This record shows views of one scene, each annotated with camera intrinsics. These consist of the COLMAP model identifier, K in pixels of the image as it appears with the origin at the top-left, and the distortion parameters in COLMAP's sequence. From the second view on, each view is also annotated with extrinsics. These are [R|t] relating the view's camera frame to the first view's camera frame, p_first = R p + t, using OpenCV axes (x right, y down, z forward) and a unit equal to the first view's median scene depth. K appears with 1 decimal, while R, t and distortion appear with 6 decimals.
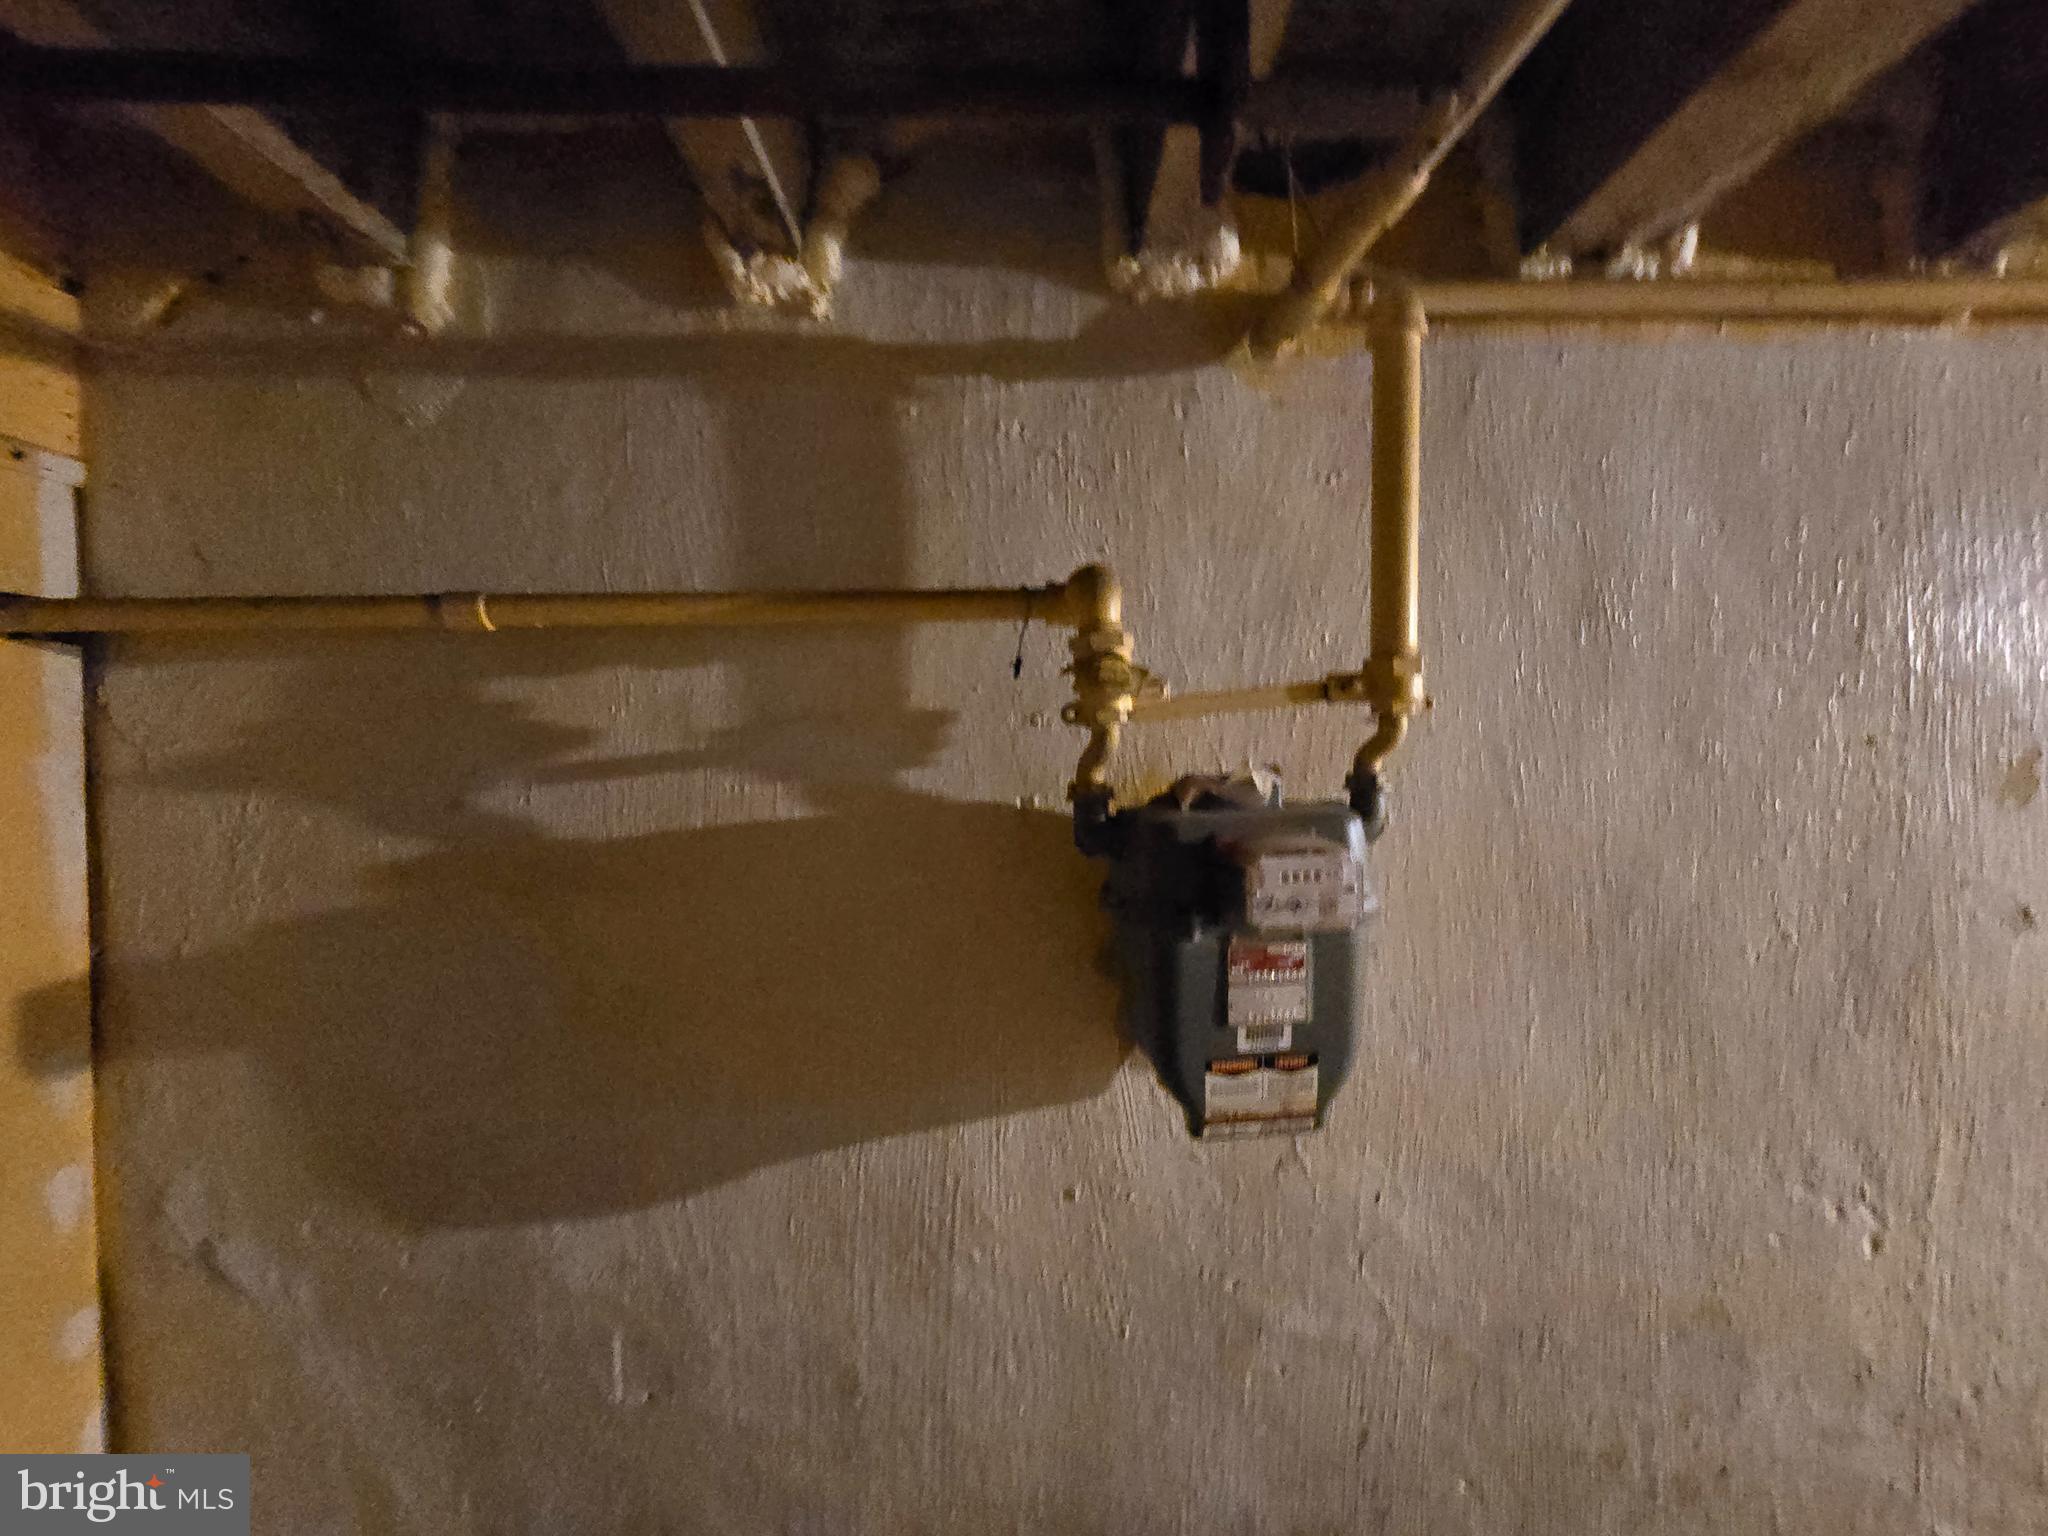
lens RADIAL K [[839.1, 0, 1023.1], [0, 839.1, 763.6], [0, 0, 1]] dist [-0.000204, -0.000529]
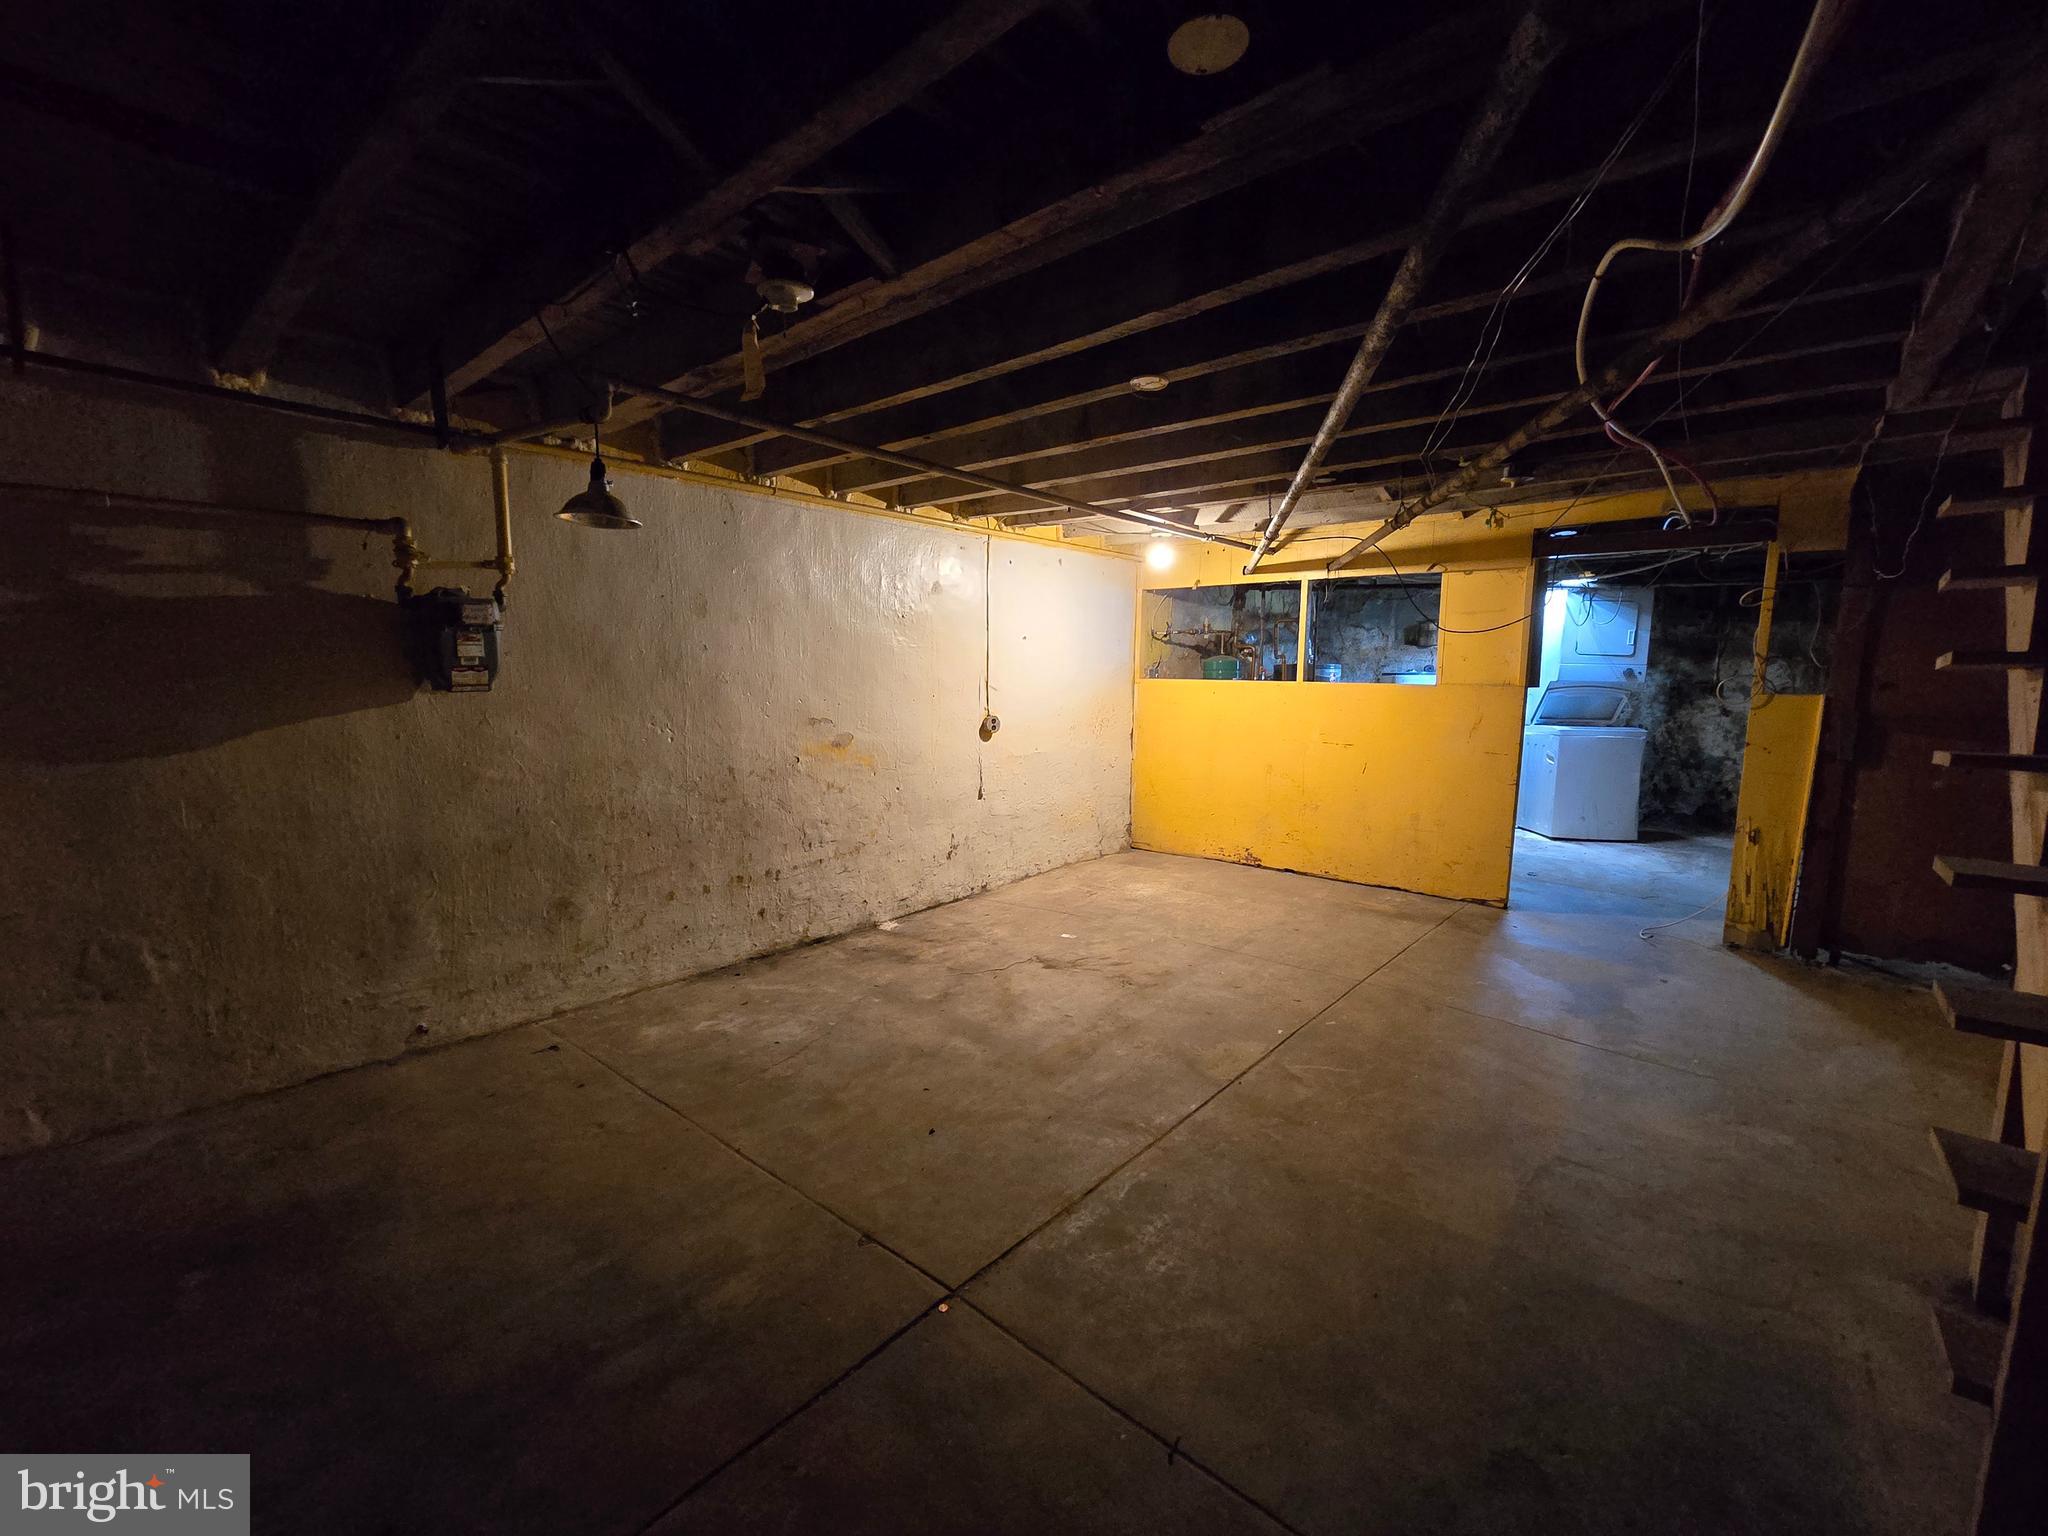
lens RADIAL K [[839.1, 0, 1019.6], [0, 839.1, 779.1], [0, 0, 1]] dist [-0.000204, -0.000529]
pose [[0.660074, -0.088997, 0.745910, -0.714271], [-0.003519, 0.992580, 0.121543, 0.309402], [-0.751192, -0.082852, 0.654863, -2.555098]]
